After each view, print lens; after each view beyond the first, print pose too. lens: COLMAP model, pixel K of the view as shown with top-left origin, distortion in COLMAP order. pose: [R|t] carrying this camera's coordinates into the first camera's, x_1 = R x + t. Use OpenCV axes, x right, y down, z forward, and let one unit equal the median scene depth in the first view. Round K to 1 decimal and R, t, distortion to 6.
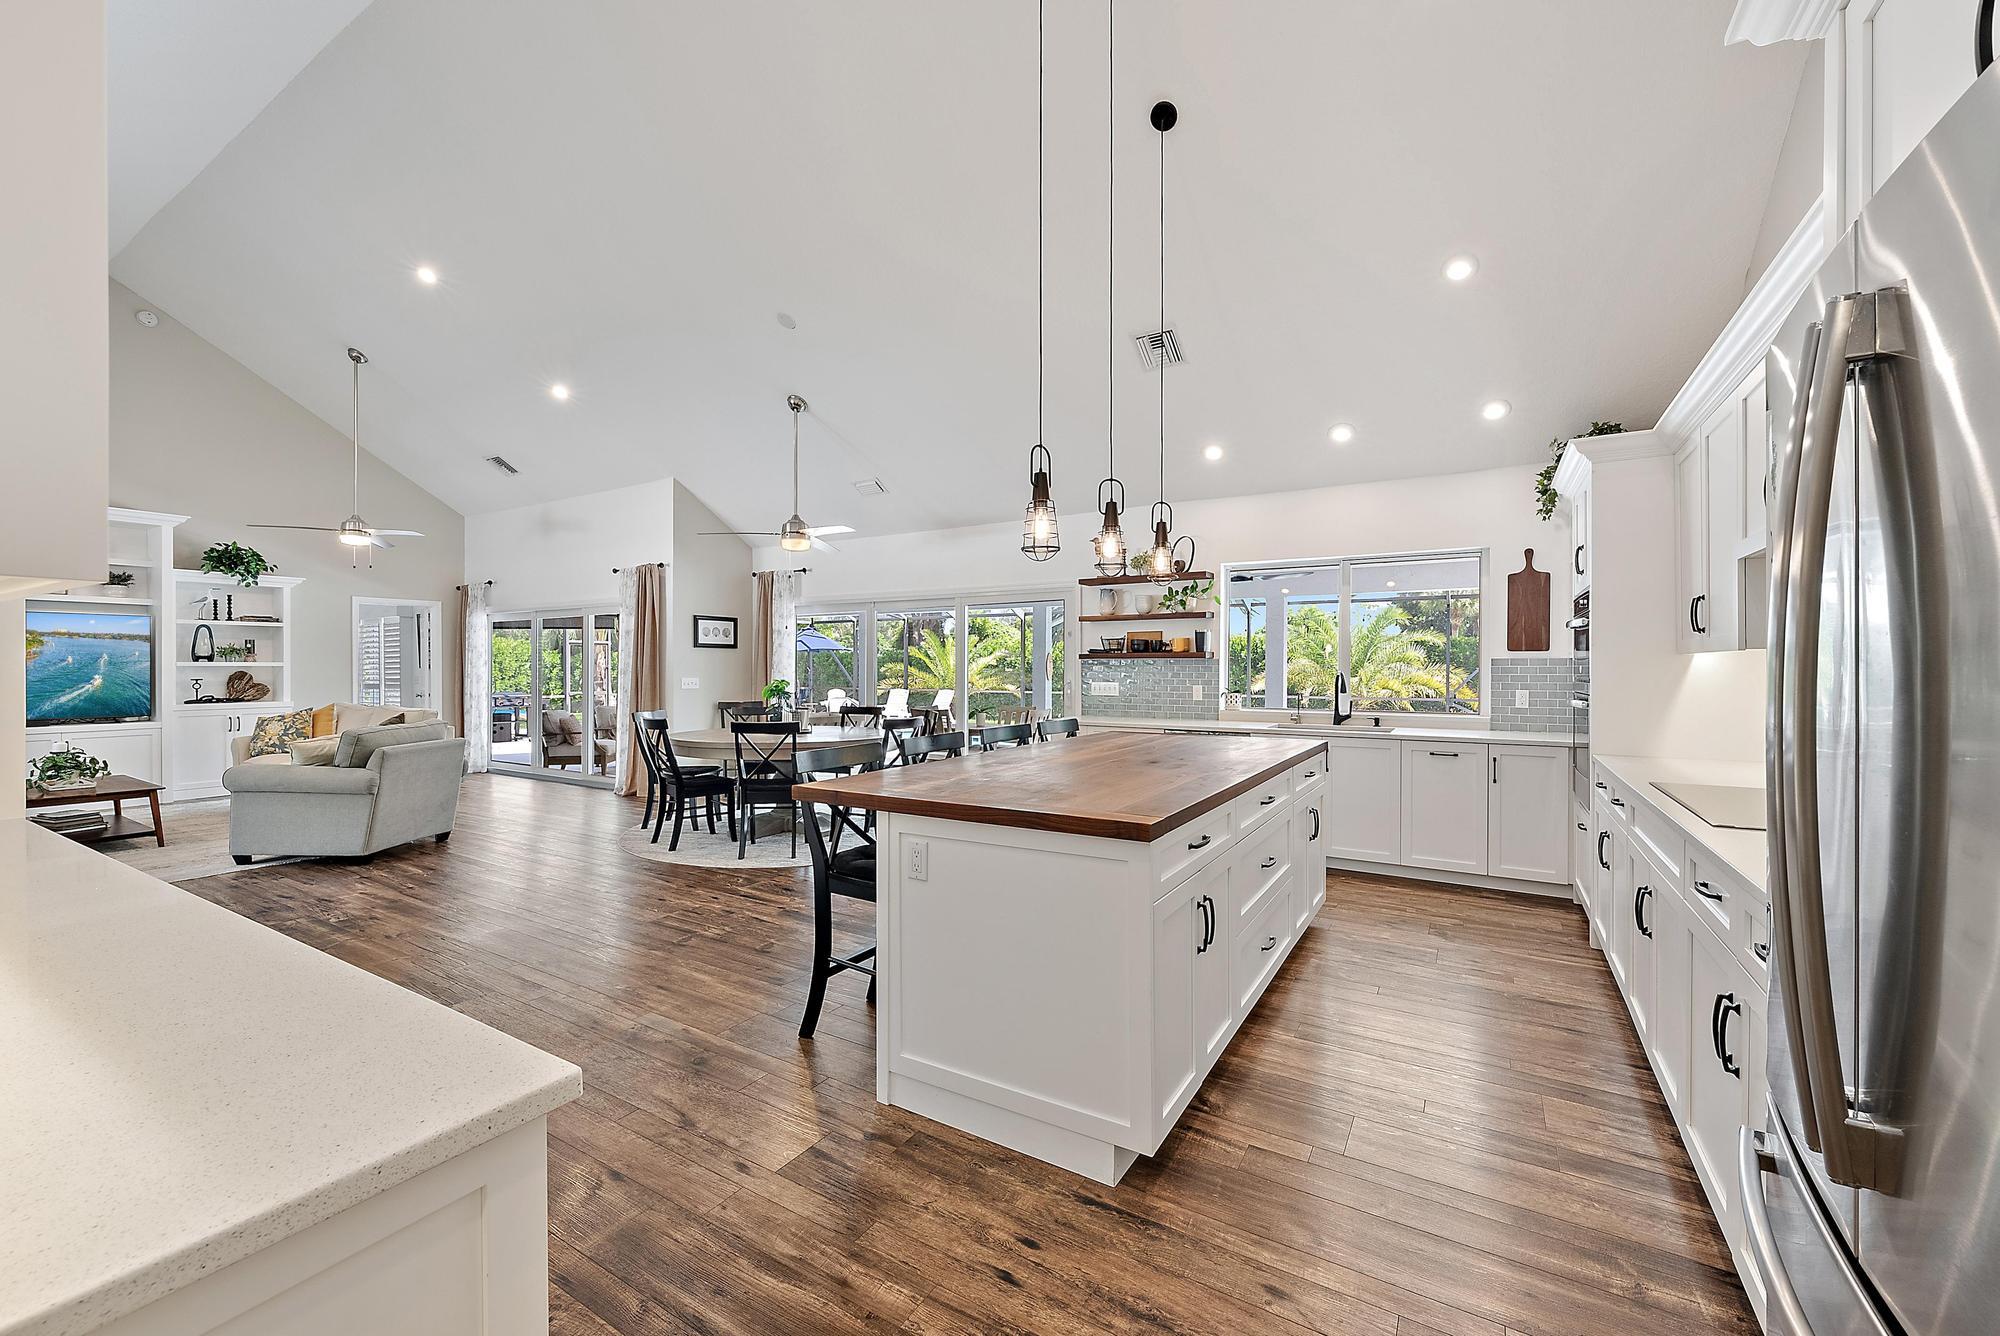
lens RADIAL K [[791.0, 0, 1010.7], [0, 791.0, 671.9], [0, 0, 1]] dist [-0.002001, 0.000123]
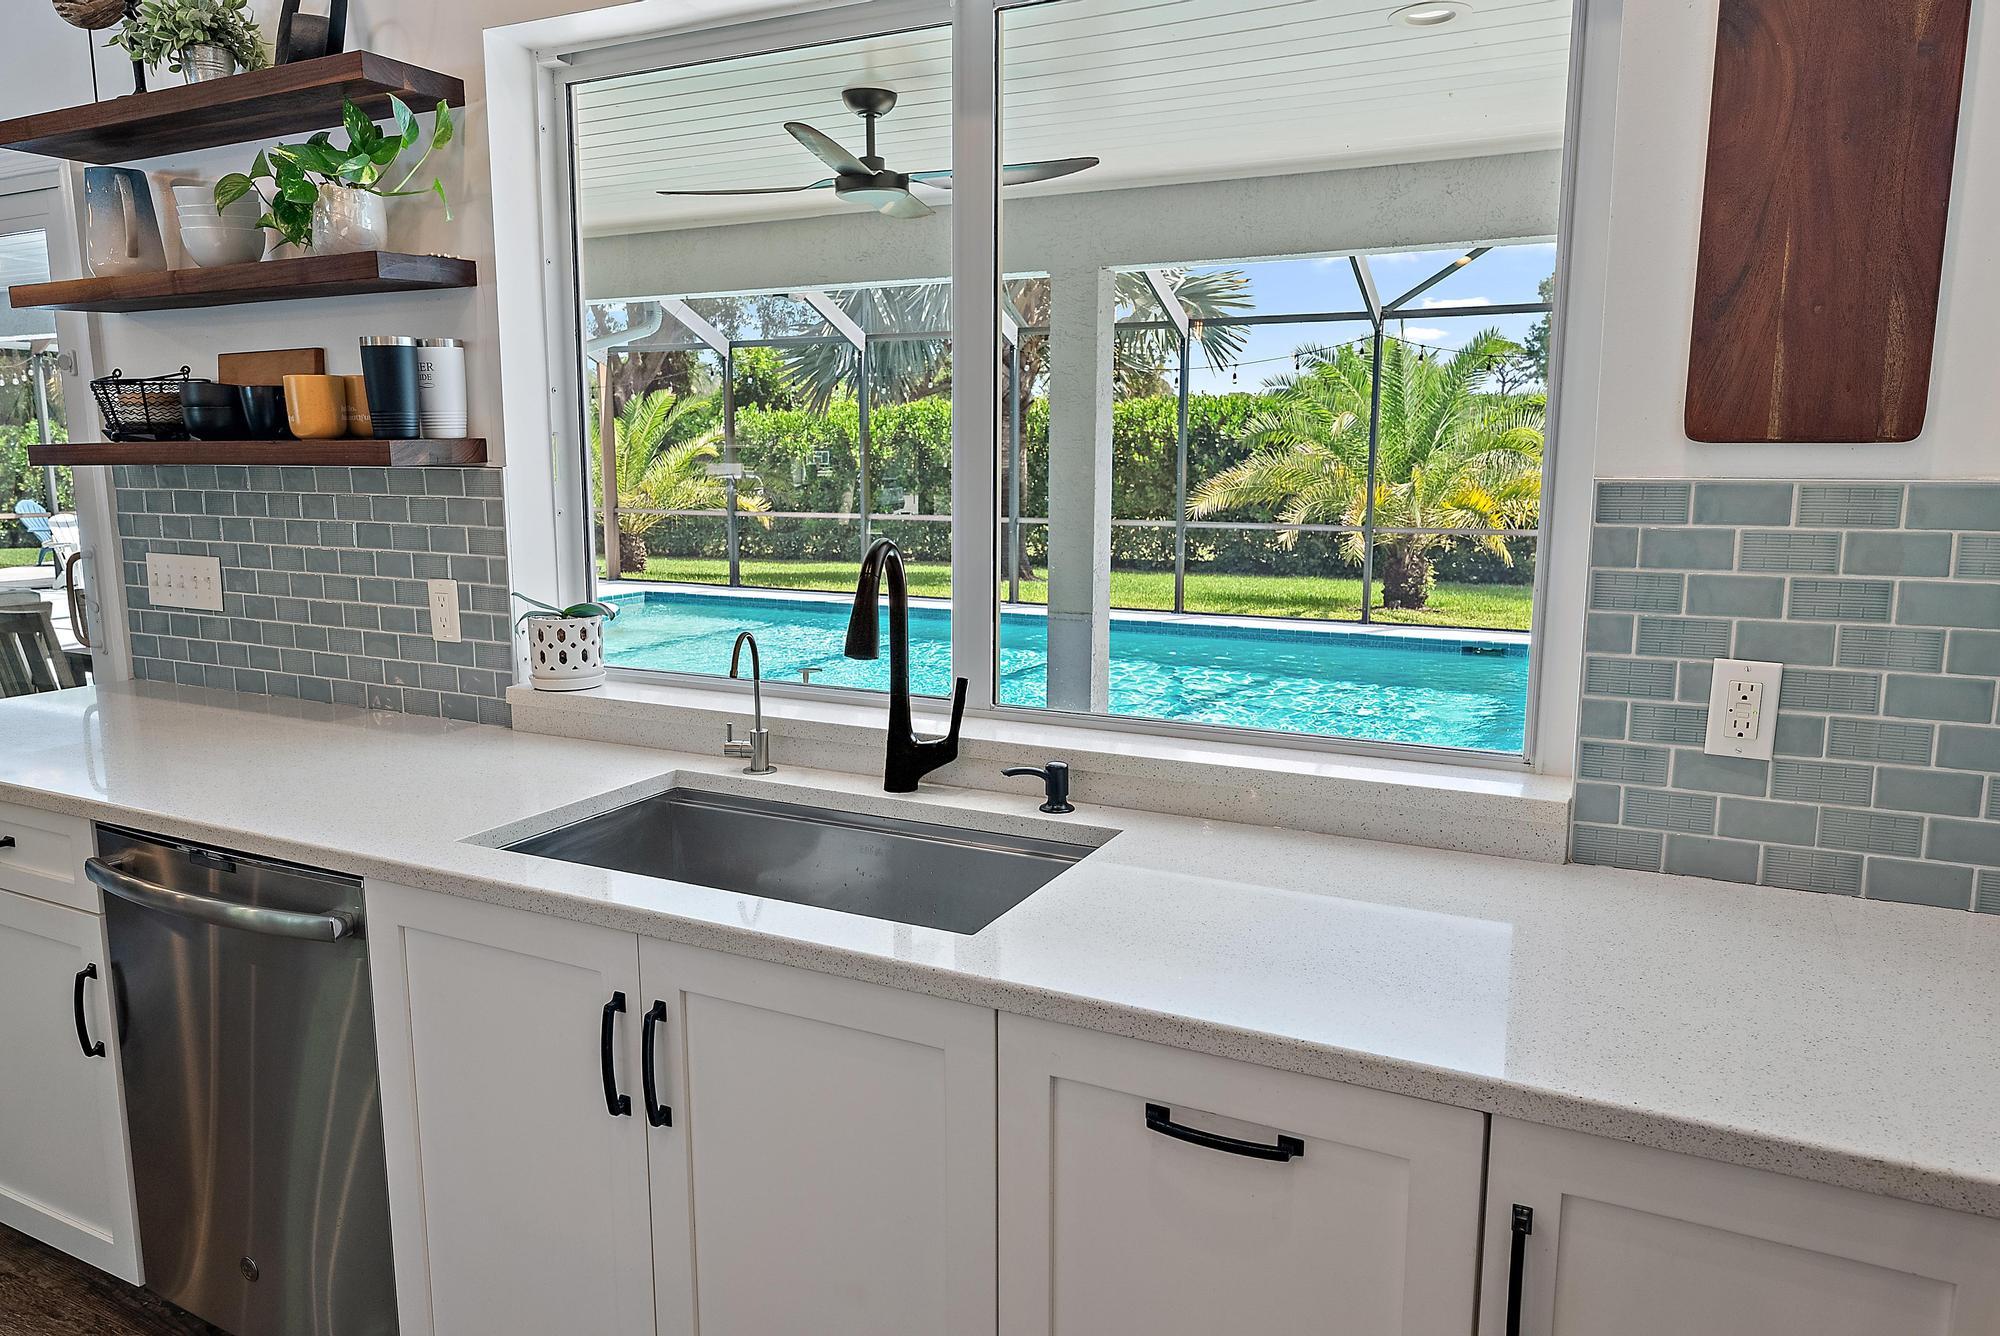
lens RADIAL K [[1338.3, 0, 1000.0], [0, 1338.3, 668.0], [0, 0, 1]] dist [0.001439, 0.000266]
pose [[0.997378, -0.011435, 0.071454, 0.380891], [0.000301, 0.988083, 0.153919, -0.019065], [-0.072362, -0.153494, 0.985497, 0.594940]]
